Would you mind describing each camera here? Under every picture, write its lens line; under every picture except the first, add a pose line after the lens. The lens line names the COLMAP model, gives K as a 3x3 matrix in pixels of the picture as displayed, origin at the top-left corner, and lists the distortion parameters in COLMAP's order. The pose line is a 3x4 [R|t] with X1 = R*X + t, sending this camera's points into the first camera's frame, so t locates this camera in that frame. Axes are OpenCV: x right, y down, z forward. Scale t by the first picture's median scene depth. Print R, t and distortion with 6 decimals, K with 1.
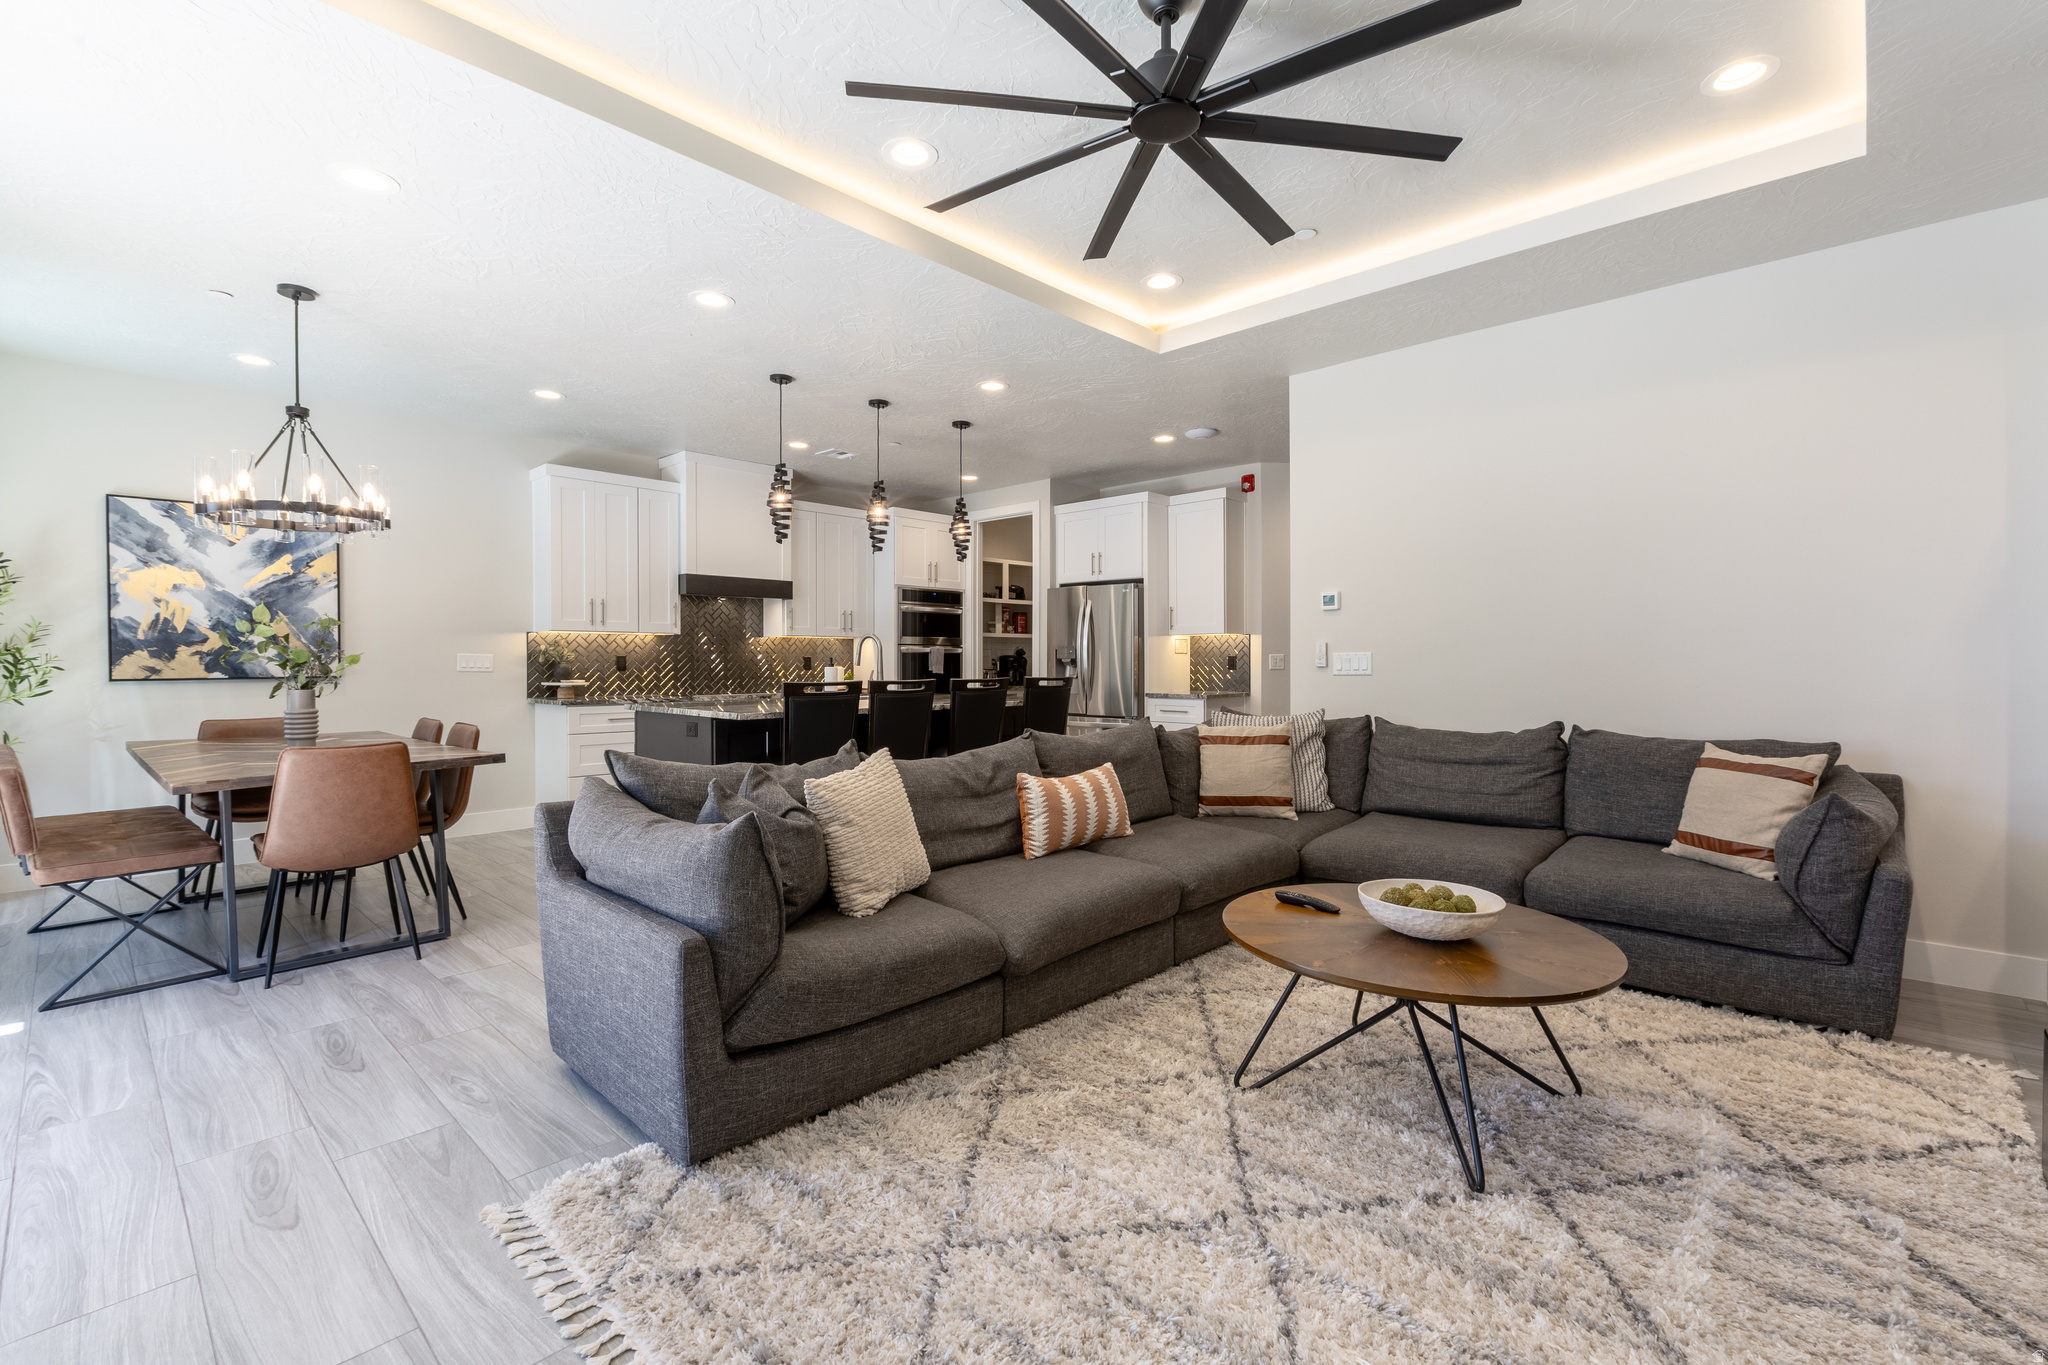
lens RADIAL K [[901.3, 0, 1034.1], [0, 901.3, 661.8], [0, 0, 1]] dist [0.001263, -0.000712]
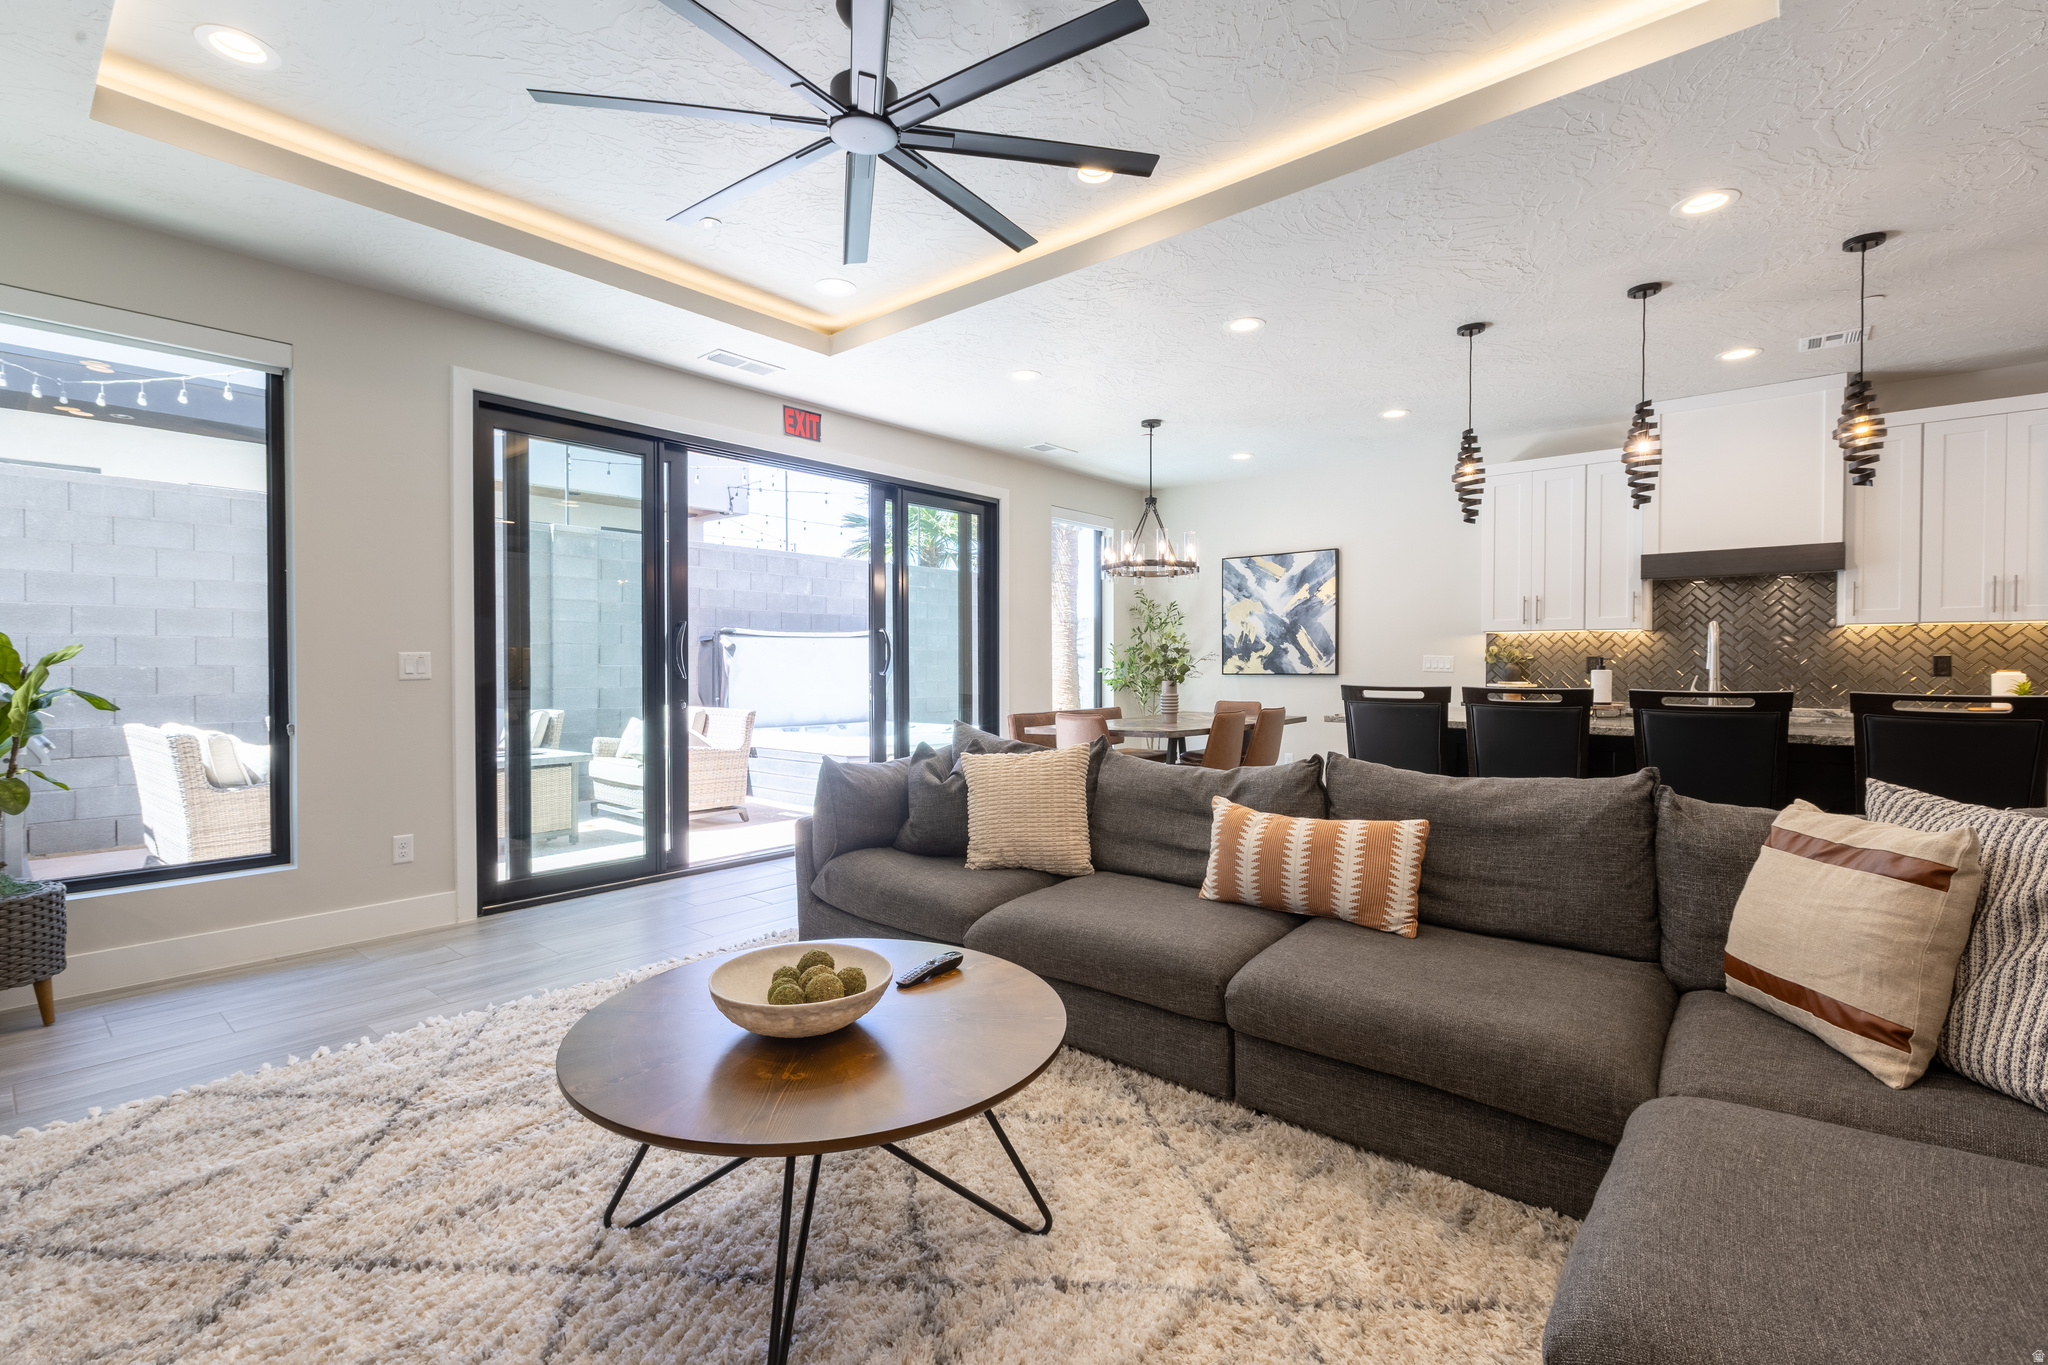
lens RADIAL K [[901.3, 0, 1026.1], [0, 901.3, 690.2], [0, 0, 1]] dist [0.001263, -0.000712]
pose [[0.053394, 0.031240, -0.998085, 0.544875], [0.000191, 0.999510, 0.031295, -0.000583], [0.998574, -0.001862, 0.053362, 0.531167]]
